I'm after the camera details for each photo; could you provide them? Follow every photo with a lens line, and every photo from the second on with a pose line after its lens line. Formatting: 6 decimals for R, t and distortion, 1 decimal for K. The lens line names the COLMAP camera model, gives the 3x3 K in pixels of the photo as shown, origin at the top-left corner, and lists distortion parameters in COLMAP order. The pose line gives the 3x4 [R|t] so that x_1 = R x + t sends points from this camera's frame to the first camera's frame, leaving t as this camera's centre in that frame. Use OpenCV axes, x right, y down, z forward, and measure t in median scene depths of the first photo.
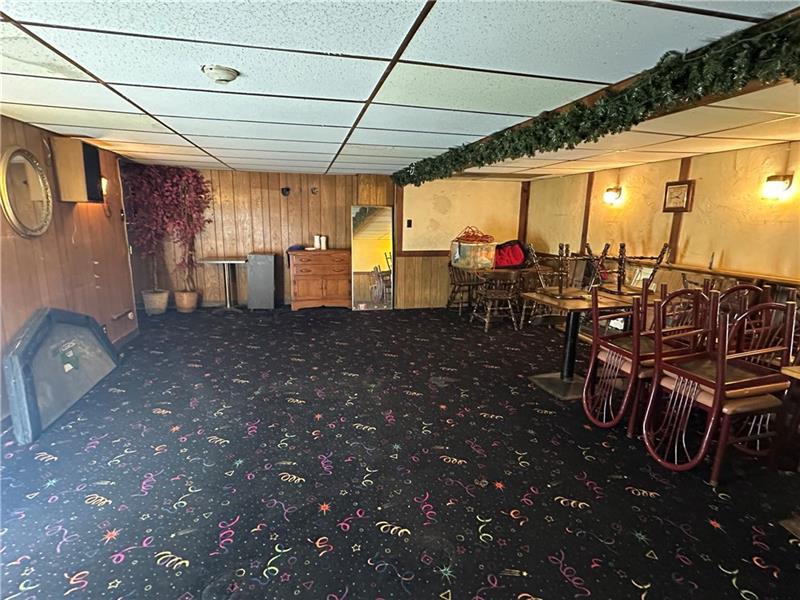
lens RADIAL K [[399.9, 0, 398.4], [0, 399.9, 303.4], [0, 0, 1]] dist [-0.004655, 0.000263]
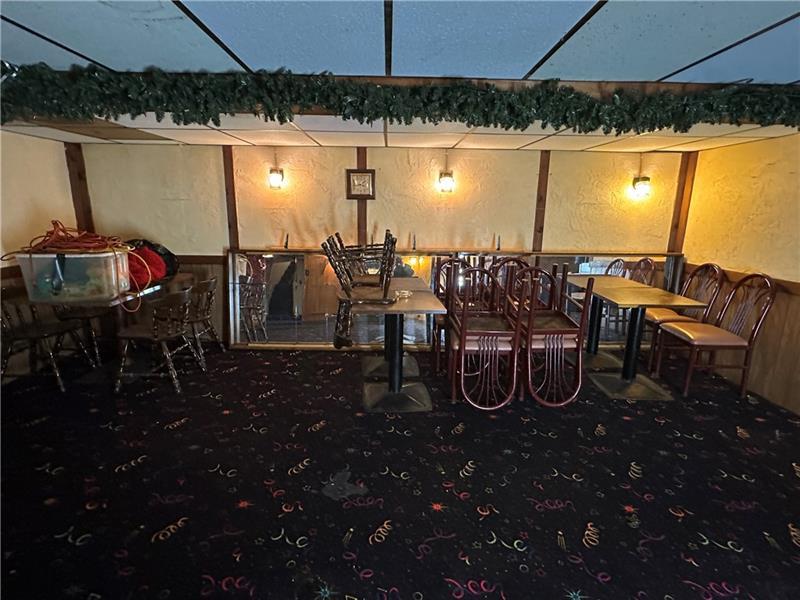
lens RADIAL K [[399.9, 0, 395.2], [0, 399.9, 304.8], [0, 0, 1]] dist [-0.004655, 0.000263]
pose [[0.222420, -0.251099, 0.942061, -0.357927], [0.195605, 0.958111, 0.209195, -0.170994], [-0.955127, 0.137743, 0.262219, 0.699652]]
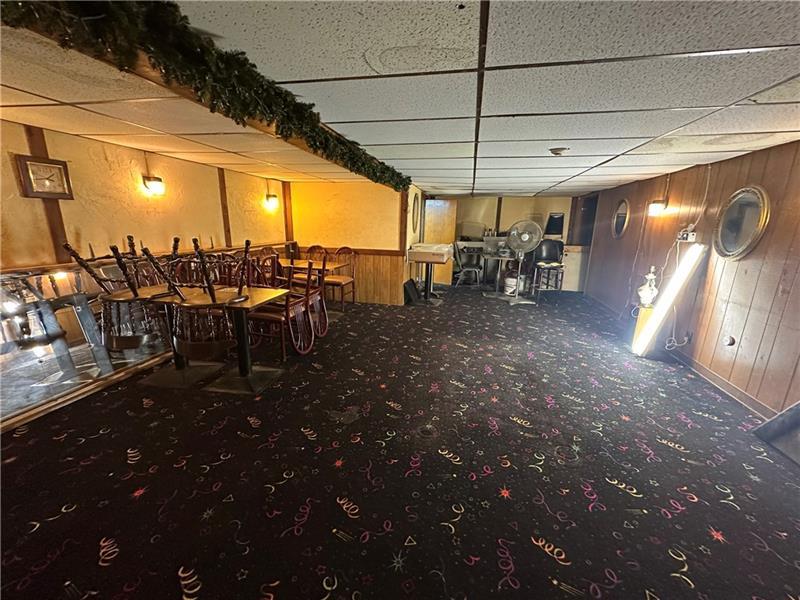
lens RADIAL K [[329.6, 0, 401.1], [0, 329.6, 294.7], [0, 0, 1]] dist [0.003754, 0.000204]
pose [[-0.902278, -0.129787, 0.411157, -0.235302], [0.052701, 0.913268, 0.403935, -0.292179], [-0.427922, 0.386130, -0.817182, 1.355852]]
